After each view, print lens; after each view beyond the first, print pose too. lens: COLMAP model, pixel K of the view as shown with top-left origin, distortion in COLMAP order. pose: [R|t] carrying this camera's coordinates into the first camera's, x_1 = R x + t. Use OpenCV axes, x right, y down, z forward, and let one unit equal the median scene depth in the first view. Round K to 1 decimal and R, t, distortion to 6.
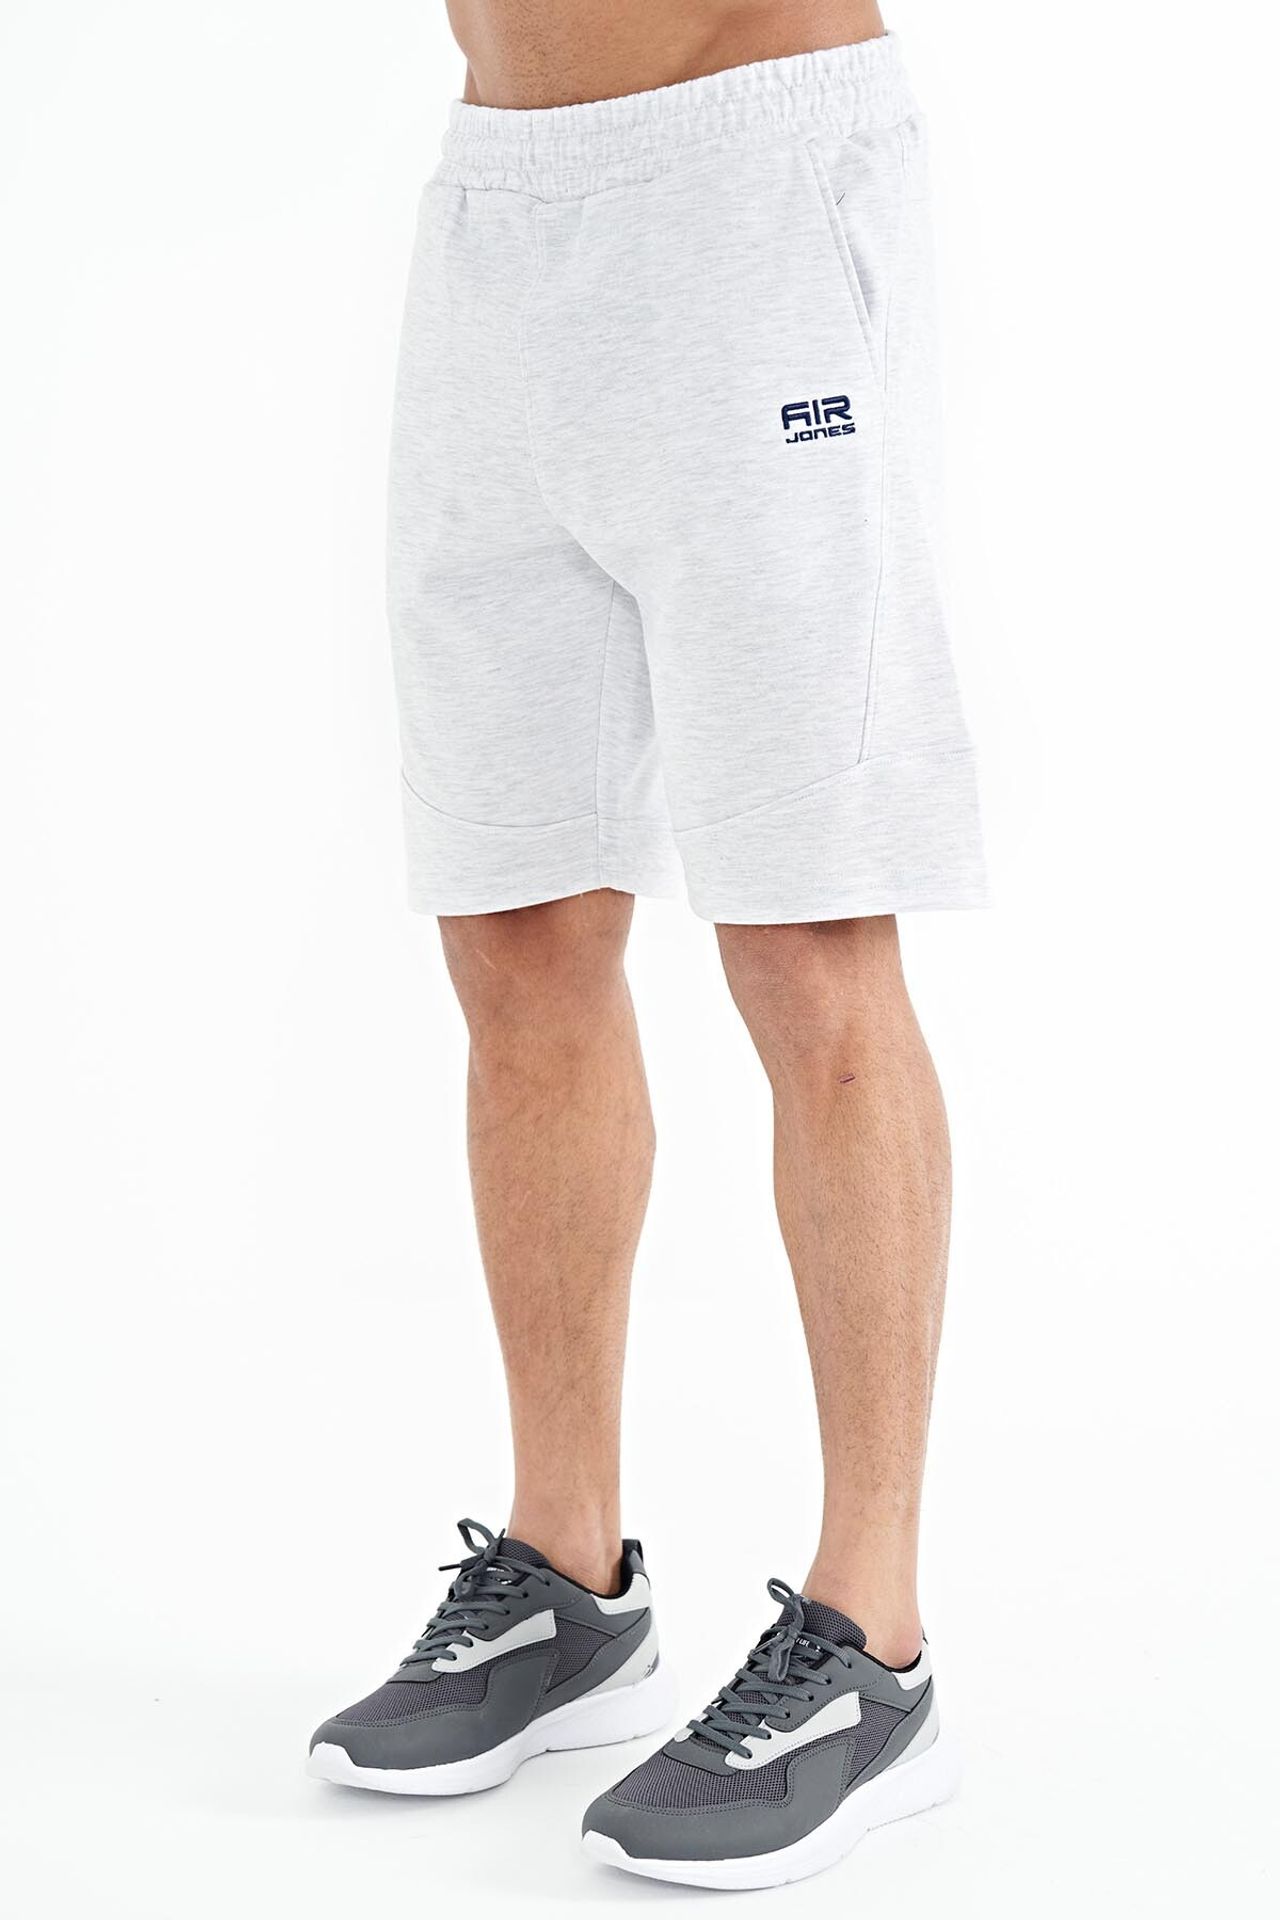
lens RADIAL K [[4013.7, 0, 629.3], [0, 4013.7, 945.5], [0, 0, 1]] dist [0.495849, 0.000000]
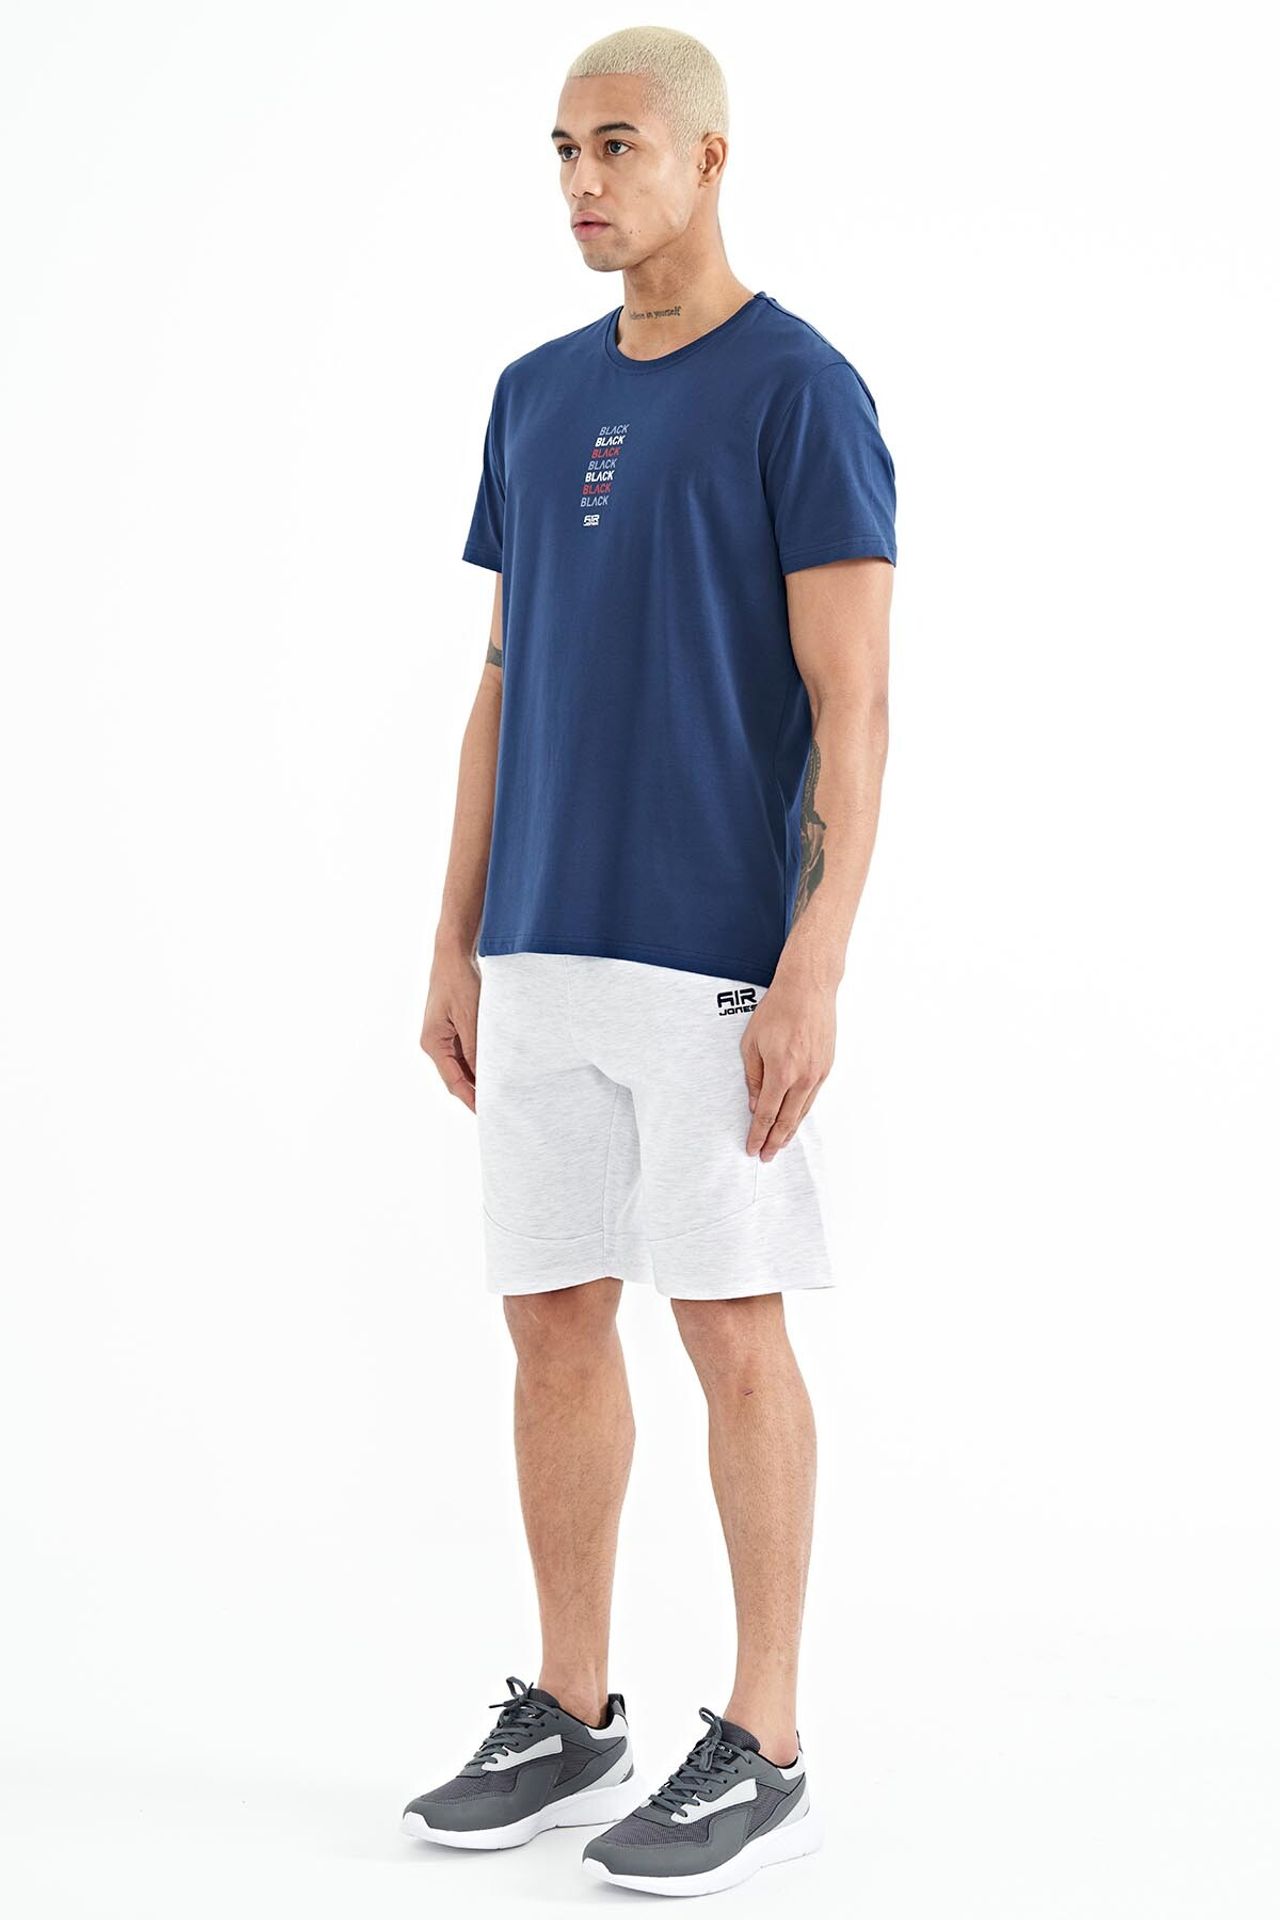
lens RADIAL K [[4013.7, 0, 637.2], [0, 4013.7, 974.5], [0, 0, 1]] dist [0.495849, 0.000000]
pose [[0.999289, 0.013552, 0.035193, -0.052271], [-0.011186, 0.997718, -0.066588, -0.027371], [-0.036015, 0.066147, 0.997160, -0.642176]]
